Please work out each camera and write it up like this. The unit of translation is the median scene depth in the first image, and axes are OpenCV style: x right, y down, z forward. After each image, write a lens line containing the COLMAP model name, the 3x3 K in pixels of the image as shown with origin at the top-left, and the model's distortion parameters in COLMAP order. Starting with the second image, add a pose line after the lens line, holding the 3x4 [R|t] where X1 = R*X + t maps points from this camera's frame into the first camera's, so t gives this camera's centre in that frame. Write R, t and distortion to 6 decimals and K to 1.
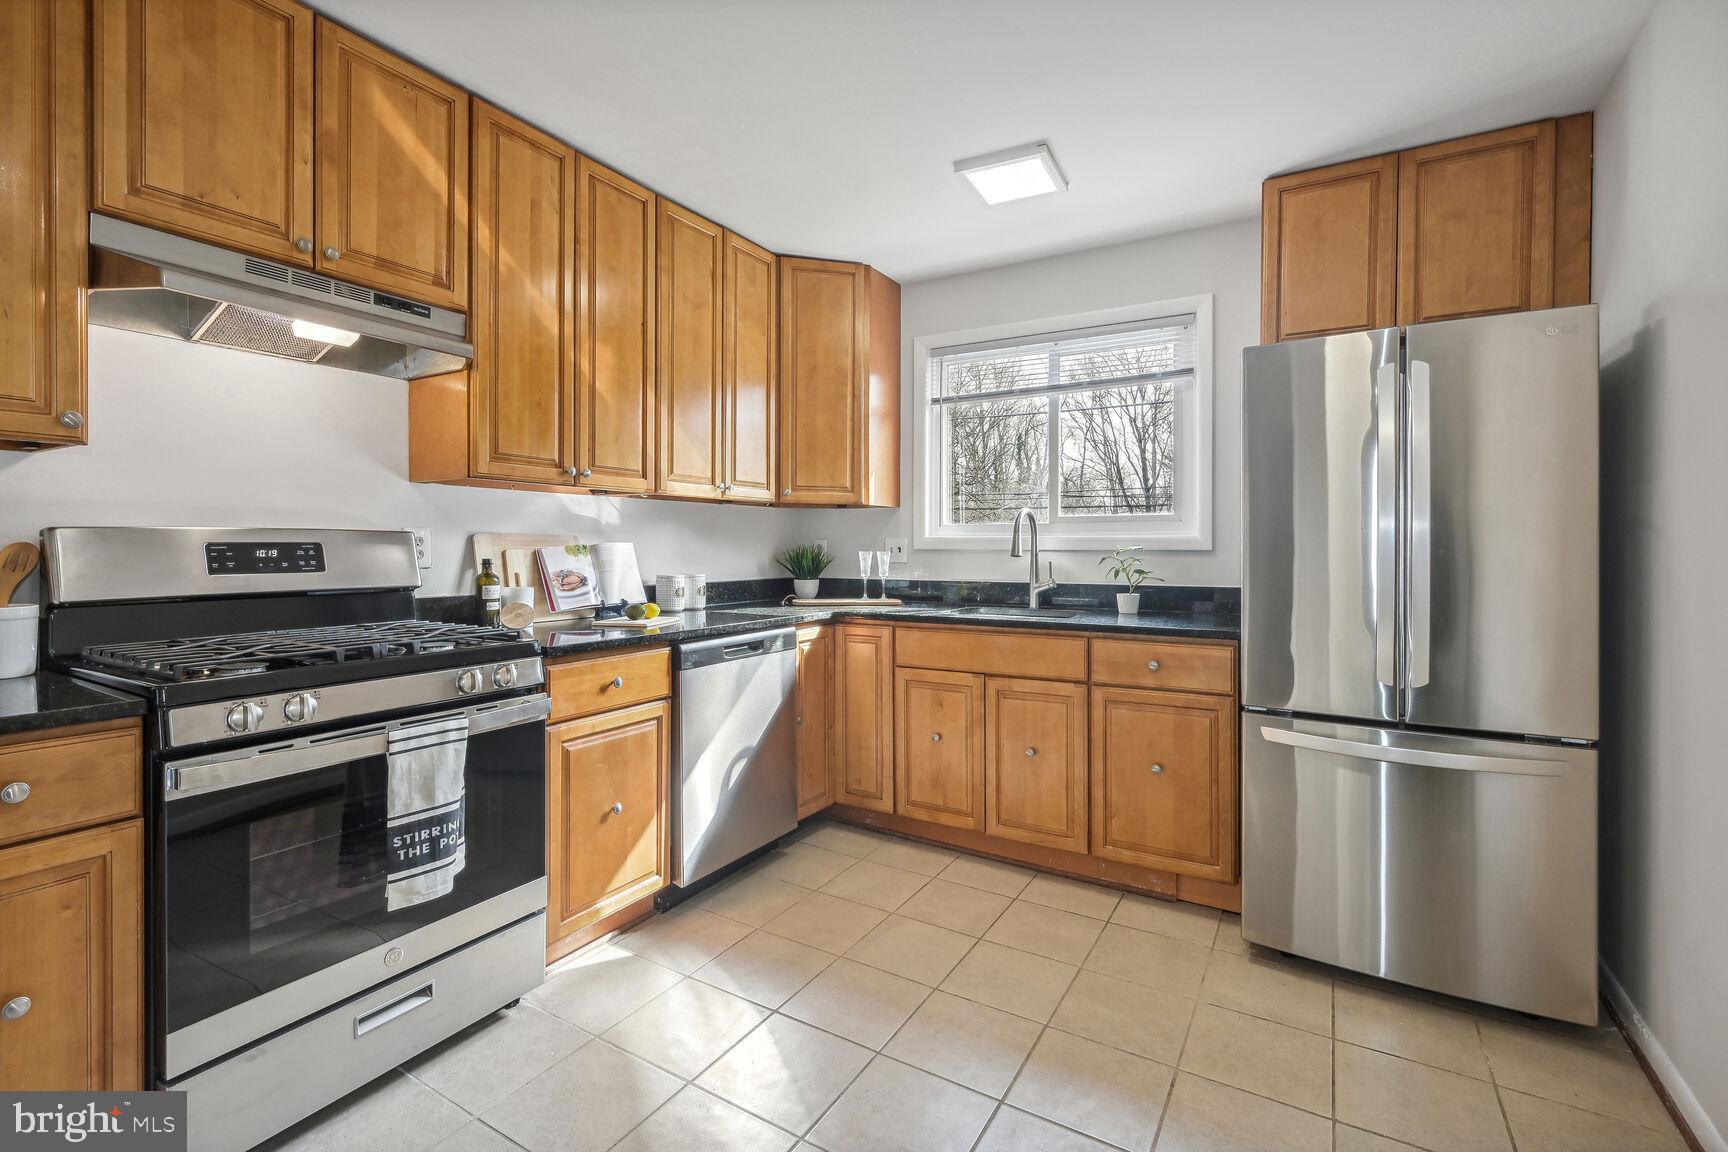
lens RADIAL K [[767.8, 0, 864.9], [0, 767.8, 545.7], [0, 0, 1]] dist [-0.000847, -0.000192]
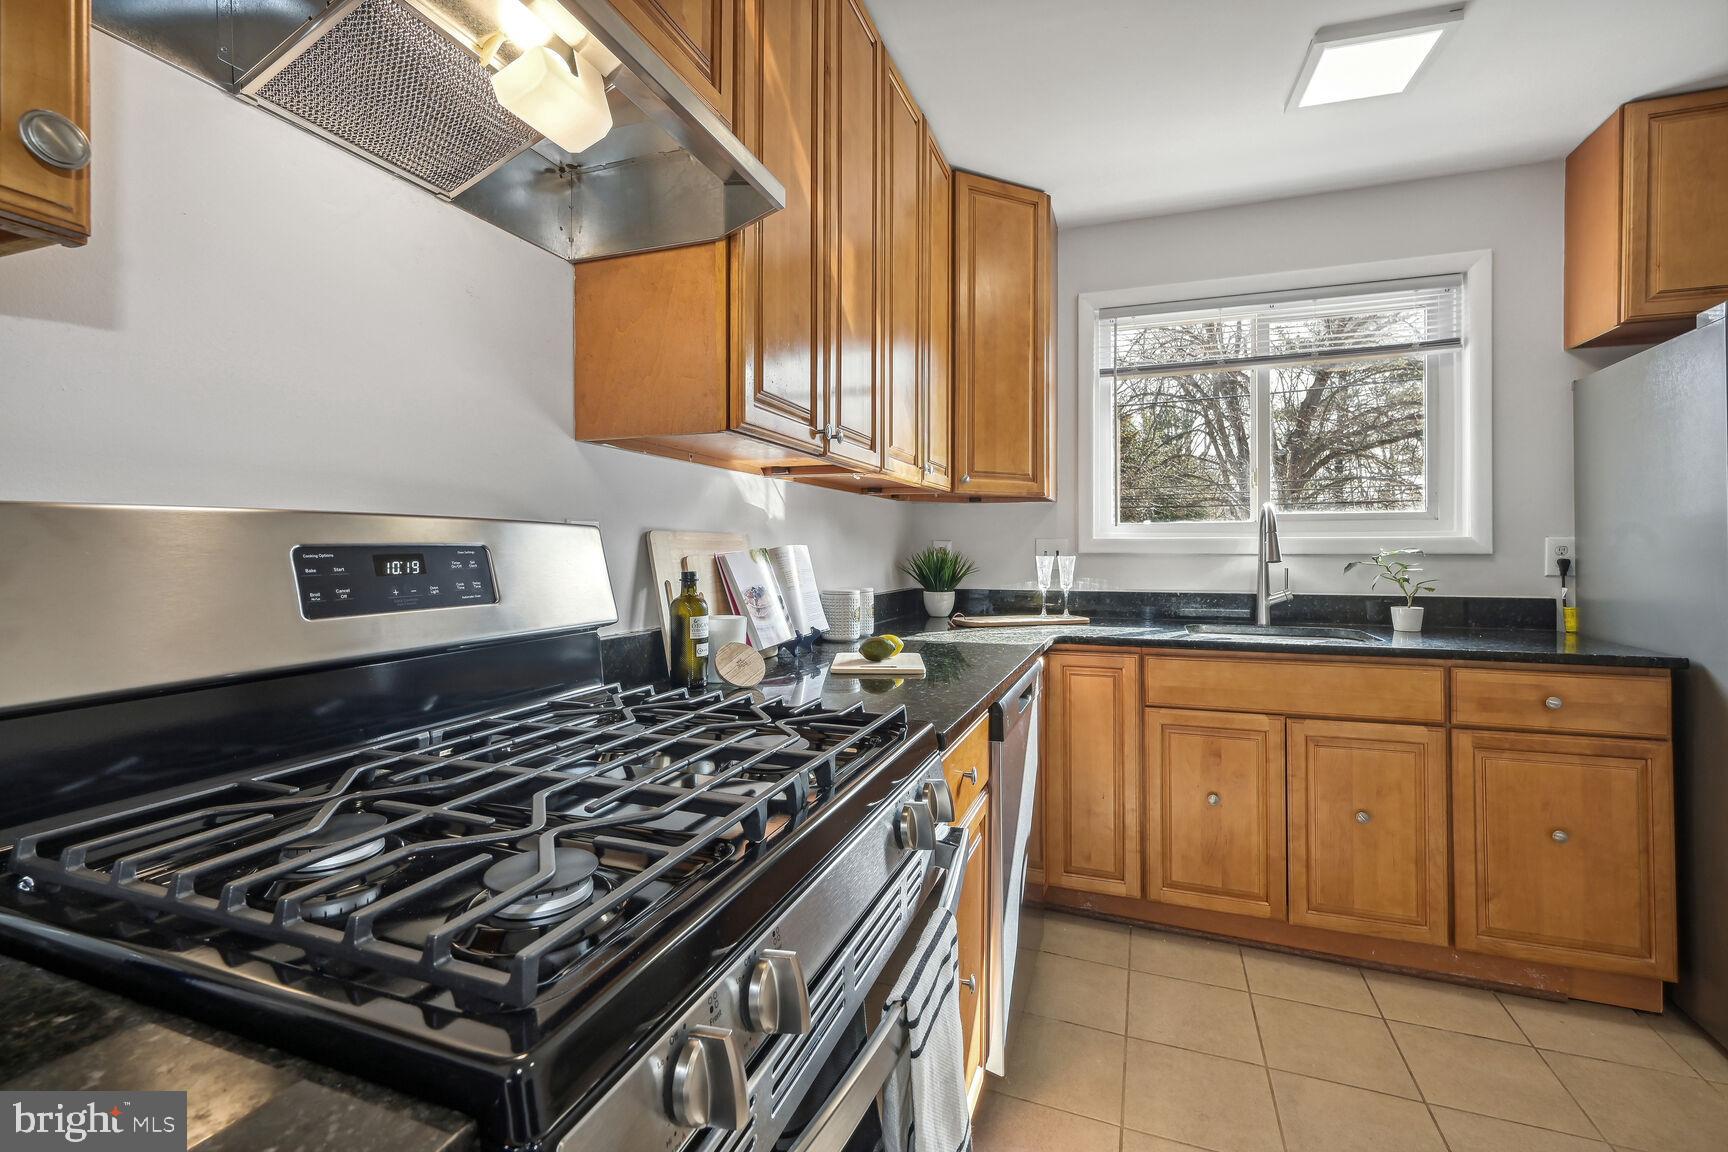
lens RADIAL K [[751.5, 0, 863.3], [0, 751.5, 543.2], [0, 0, 1]] dist [0.000732, 0.000369]
pose [[0.983011, -0.000455, 0.183546, -0.381067], [0.001730, 0.999975, -0.006788, -0.001088], [-0.183538, 0.006990, 0.982988, 0.318657]]
